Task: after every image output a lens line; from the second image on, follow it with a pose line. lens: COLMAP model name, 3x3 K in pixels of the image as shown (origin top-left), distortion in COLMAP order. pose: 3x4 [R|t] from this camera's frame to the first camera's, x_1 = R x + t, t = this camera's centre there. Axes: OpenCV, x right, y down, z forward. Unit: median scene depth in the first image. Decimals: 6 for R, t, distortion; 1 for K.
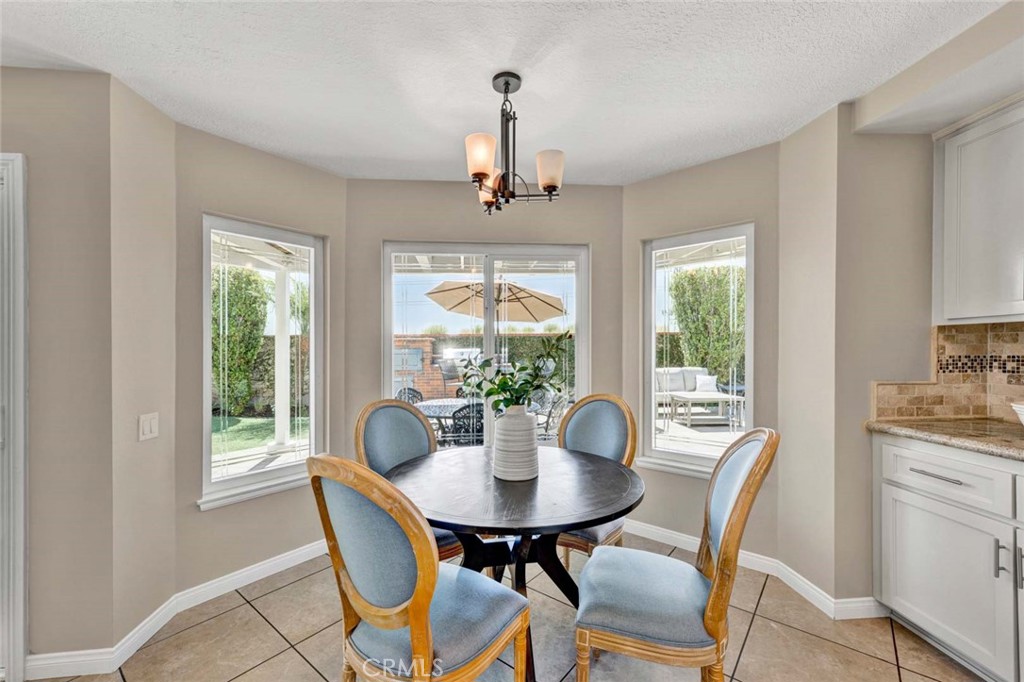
lens RADIAL K [[409.2, 0, 513.4], [0, 409.2, 340.2], [0, 0, 1]] dist [-0.007635, -0.000156]
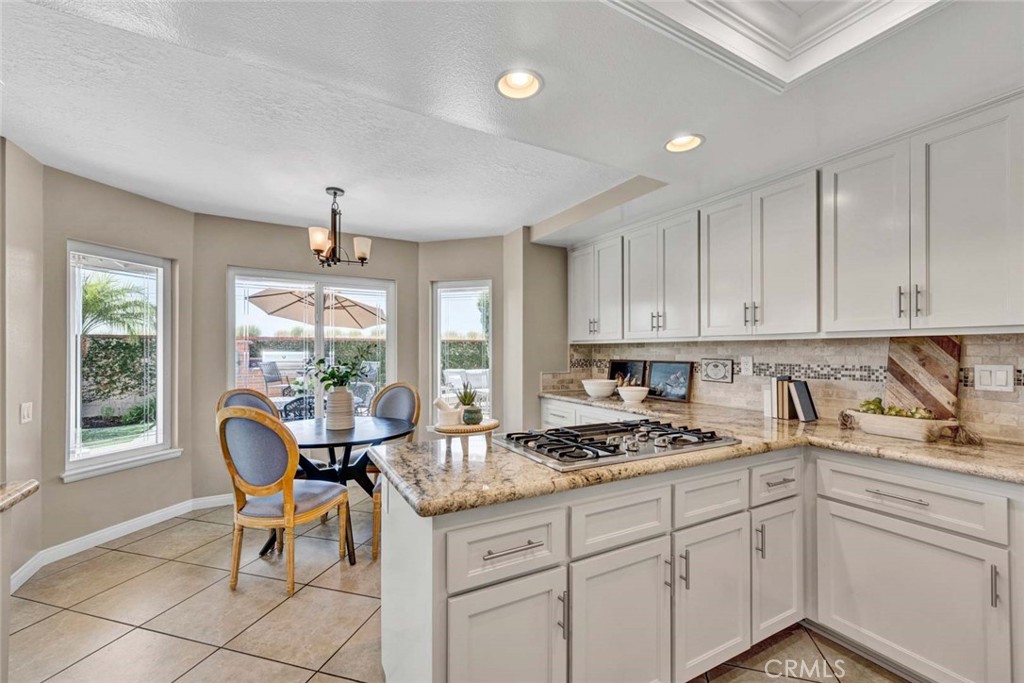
lens RADIAL K [[409.2, 0, 505.9], [0, 409.2, 363.2], [0, 0, 1]] dist [-0.007635, -0.000156]
pose [[0.925912, 0.001808, 0.377736, 0.000769], [-0.019196, 0.998922, 0.042273, -0.018432], [-0.377252, -0.046393, 0.924948, -0.730249]]
